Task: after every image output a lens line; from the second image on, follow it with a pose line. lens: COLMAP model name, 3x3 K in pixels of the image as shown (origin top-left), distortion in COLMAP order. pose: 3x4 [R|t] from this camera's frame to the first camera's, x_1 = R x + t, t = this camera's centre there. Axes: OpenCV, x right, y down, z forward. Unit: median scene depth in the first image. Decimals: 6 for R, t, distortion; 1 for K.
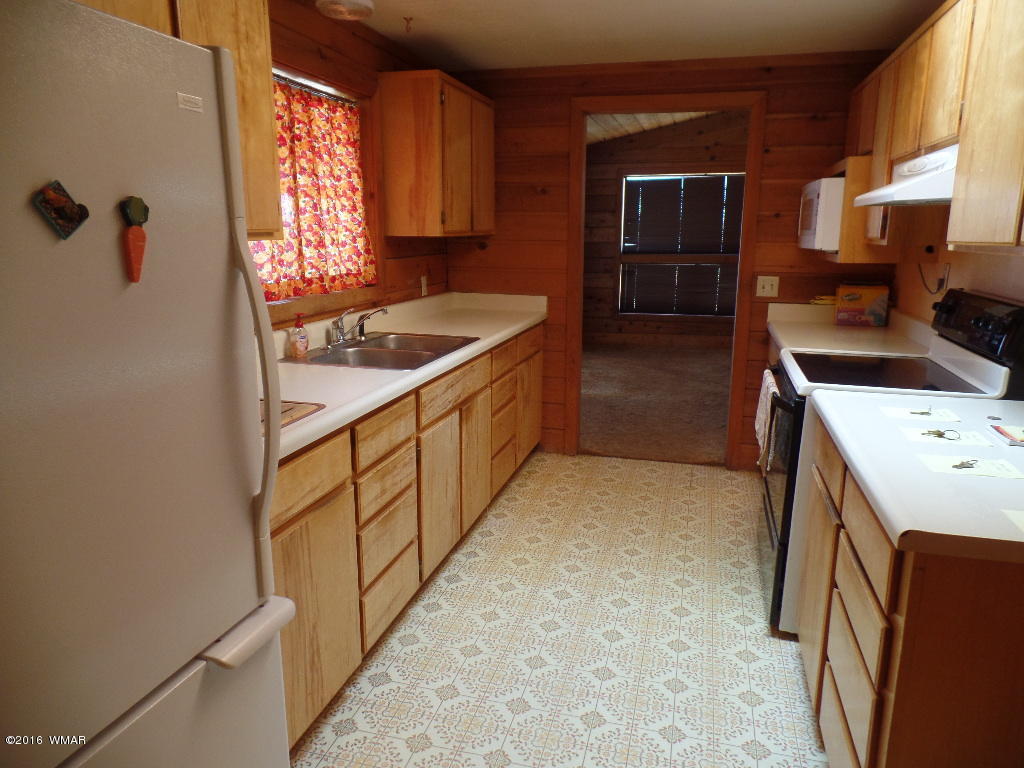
lens RADIAL K [[710.7, 0, 515.5], [0, 710.7, 390.6], [0, 0, 1]] dist [-0.001834, 0.022482]
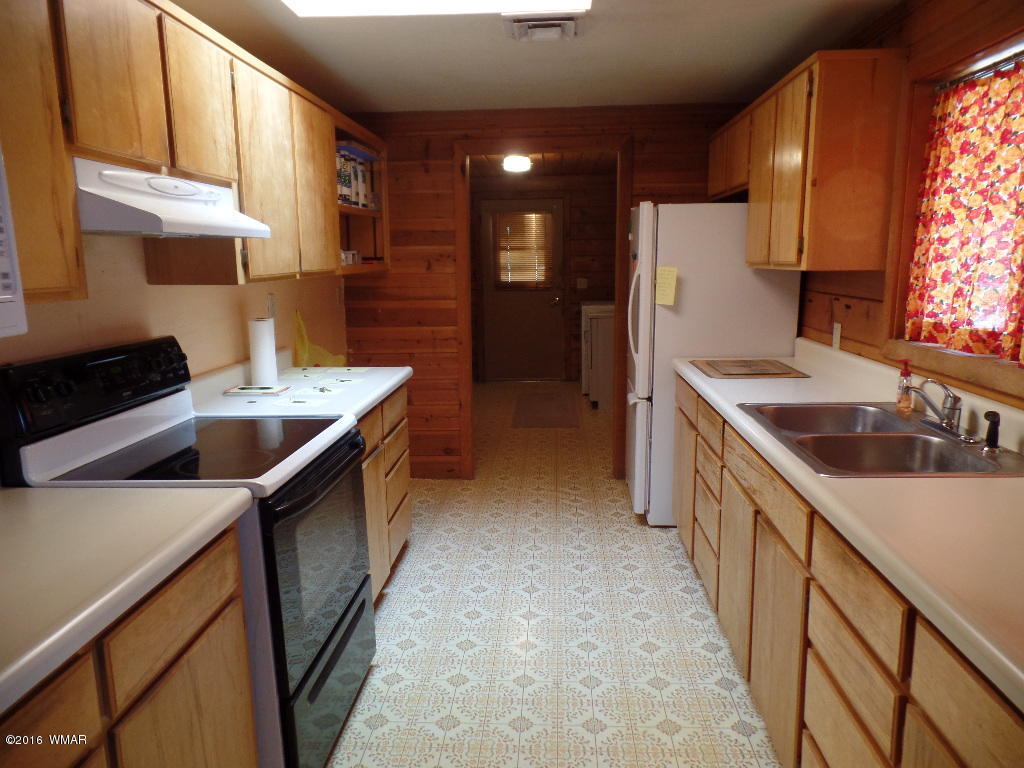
lens RADIAL K [[705.4, 0, 517.9], [0, 705.4, 391.3], [0, 0, 1]] dist [-0.002157, -0.001927]
pose [[-0.978327, 0.044286, -0.202273, 0.239242], [-0.040053, 0.917937, 0.394699, -0.287134], [0.203153, 0.394246, -0.896269, 1.239049]]
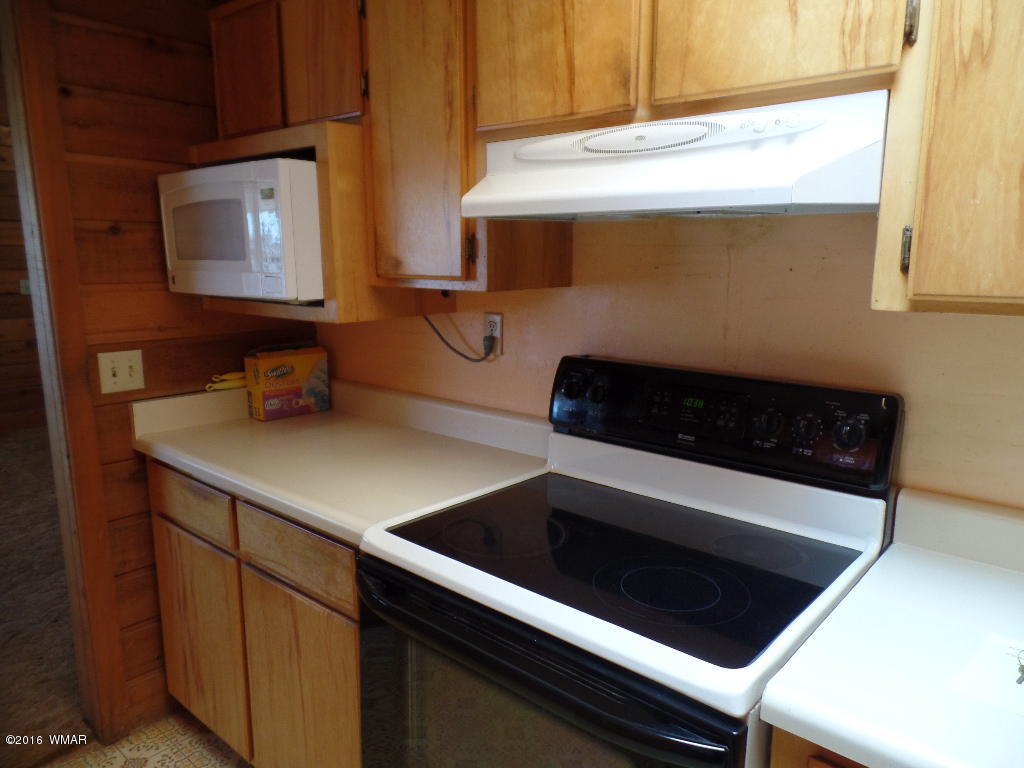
lens RADIAL K [[710.7, 0, 515.5], [0, 710.7, 390.6], [0, 0, 1]] dist [-0.001834, 0.022482]
pose [[0.434973, -0.174021, 0.883468, 0.033703], [0.197123, 0.975751, 0.095146, -0.137657], [-0.878602, 0.132766, 0.458729, 0.576501]]
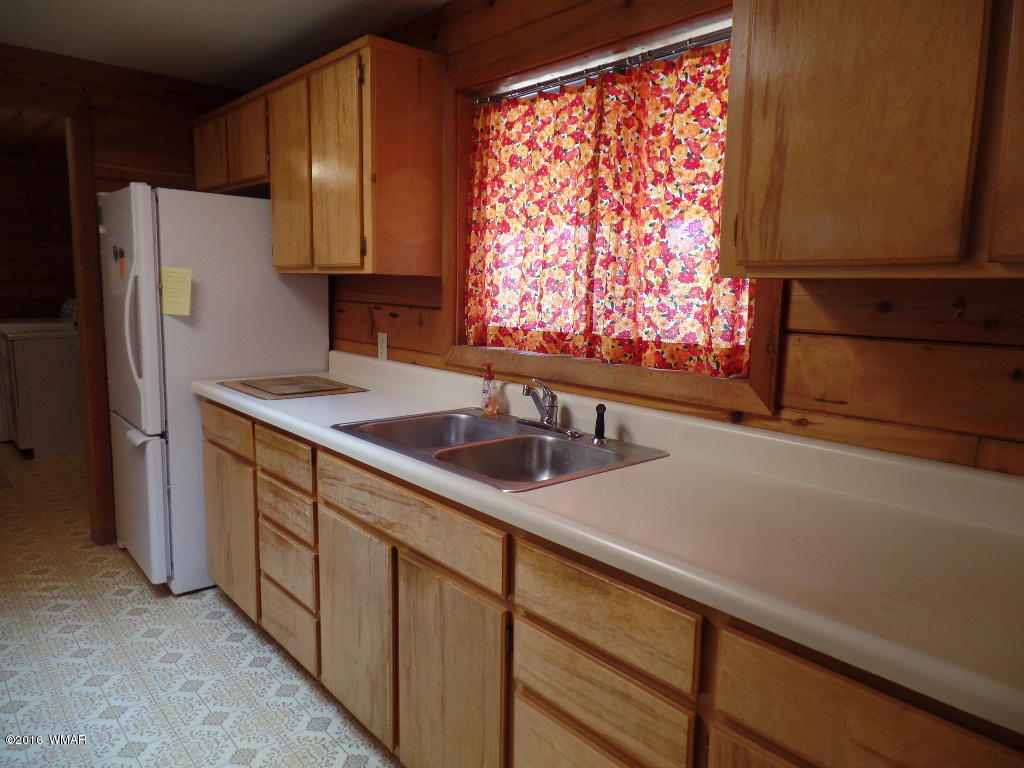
lens RADIAL K [[710.7, 0, 515.5], [0, 710.7, 390.6], [0, 0, 1]] dist [-0.001834, 0.022482]
pose [[-0.559342, 0.101005, -0.822760, 0.282801], [-0.213762, 0.941403, 0.260893, -0.226801], [0.800901, 0.321803, -0.504975, 1.082929]]
